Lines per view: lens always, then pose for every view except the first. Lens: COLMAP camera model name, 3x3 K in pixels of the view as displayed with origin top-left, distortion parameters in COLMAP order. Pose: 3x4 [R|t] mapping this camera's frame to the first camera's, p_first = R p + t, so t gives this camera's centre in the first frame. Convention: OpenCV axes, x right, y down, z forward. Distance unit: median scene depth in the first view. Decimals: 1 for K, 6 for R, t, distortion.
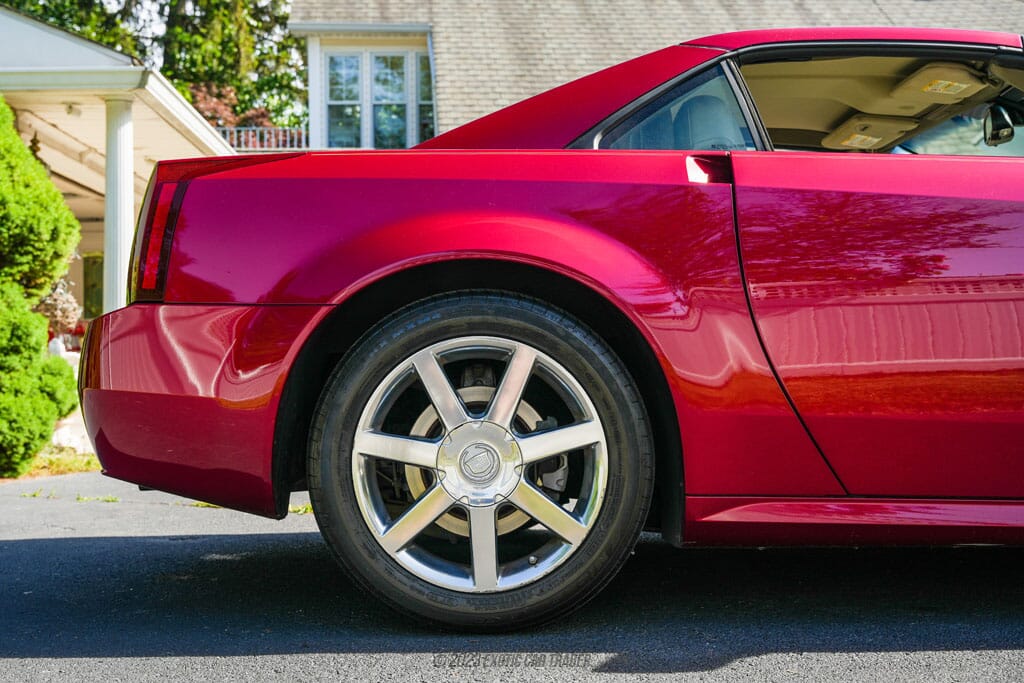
lens RADIAL K [[1278.4, 0, 512.0], [0, 1278.4, 341.5], [0, 0, 1]] dist [-0.021174, -0.026077]
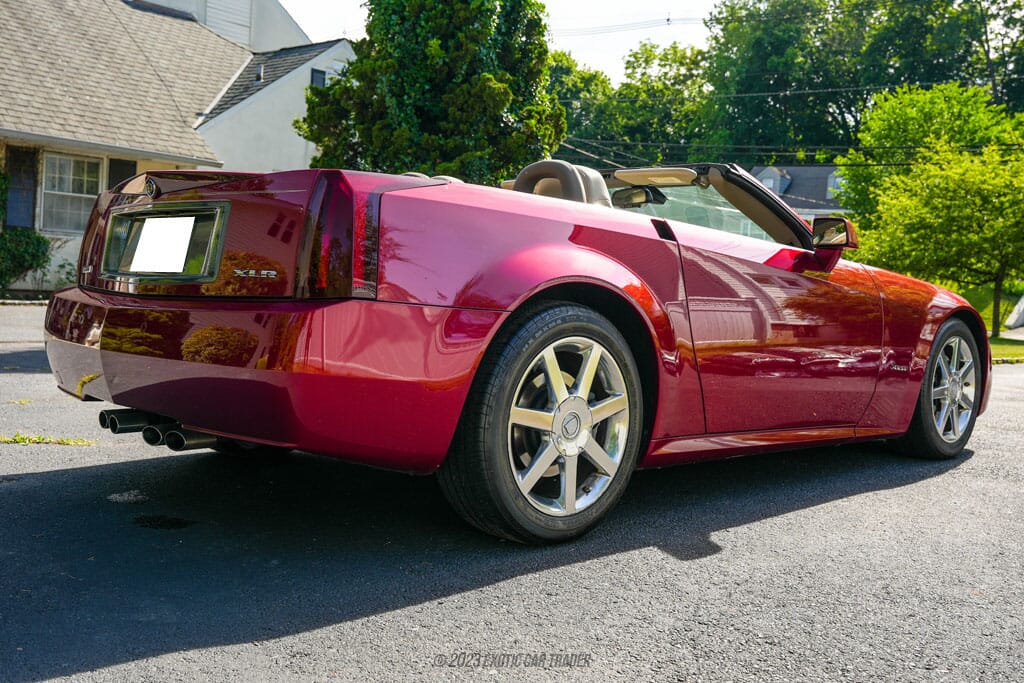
lens RADIAL K [[903.3, 0, 512.0], [0, 903.3, 341.5], [0, 0, 1]] dist [-0.002328, -0.005453]
pose [[0.712776, 0.007052, 0.701356, -0.077796], [-0.068360, 0.995887, 0.059459, -0.005311], [-0.698052, -0.090326, 0.710327, 0.033871]]
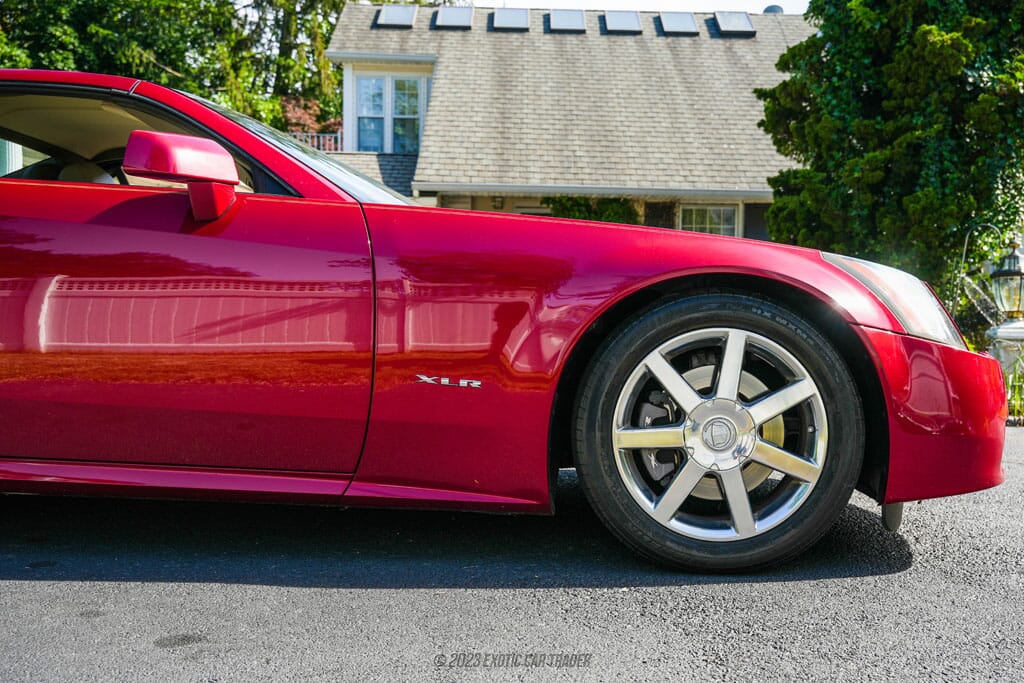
lens RADIAL K [[961.4, 0, 572.4], [0, 961.4, 373.4], [0, 0, 1]] dist [0.011135, -0.012950]
pose [[0.999656, 0.026228, -0.000045, 0.092885], [-0.026153, 0.996946, 0.073589, -0.004170], [0.001975, -0.073562, 0.997289, 0.007649]]
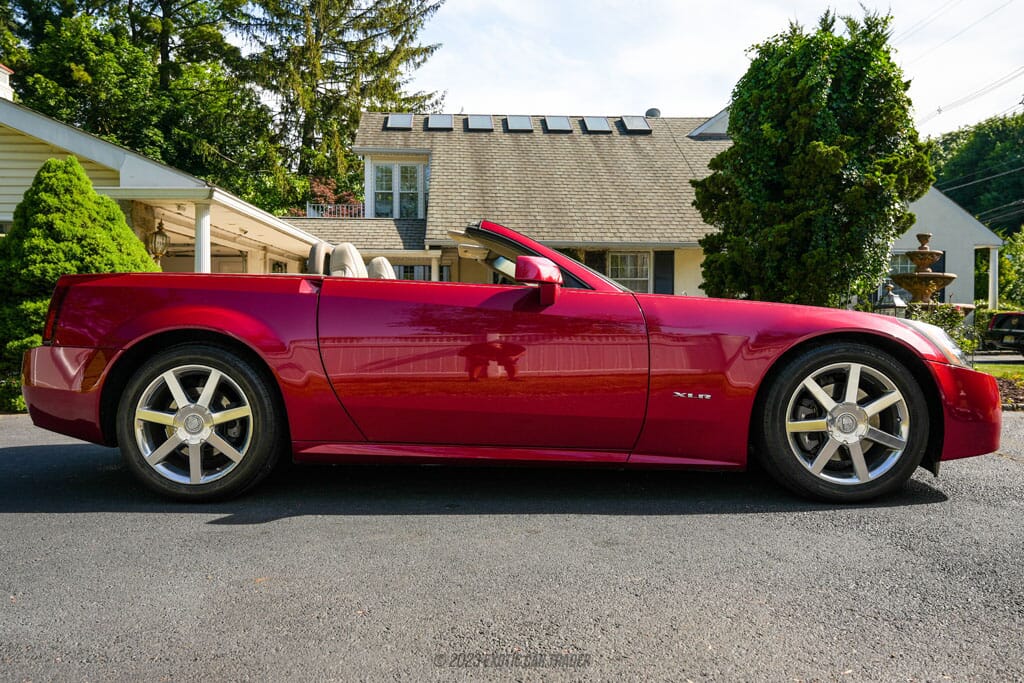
lens RADIAL K [[699.9, 0, 512.0], [0, 699.9, 341.5], [0, 0, 1]] dist [-0.008849, -0.000079]
pose [[0.999830, 0.012702, 0.013346, 0.048715], [-0.013141, 0.999357, 0.033366, -0.008884], [-0.012914, -0.033536, 0.999354, -0.017010]]
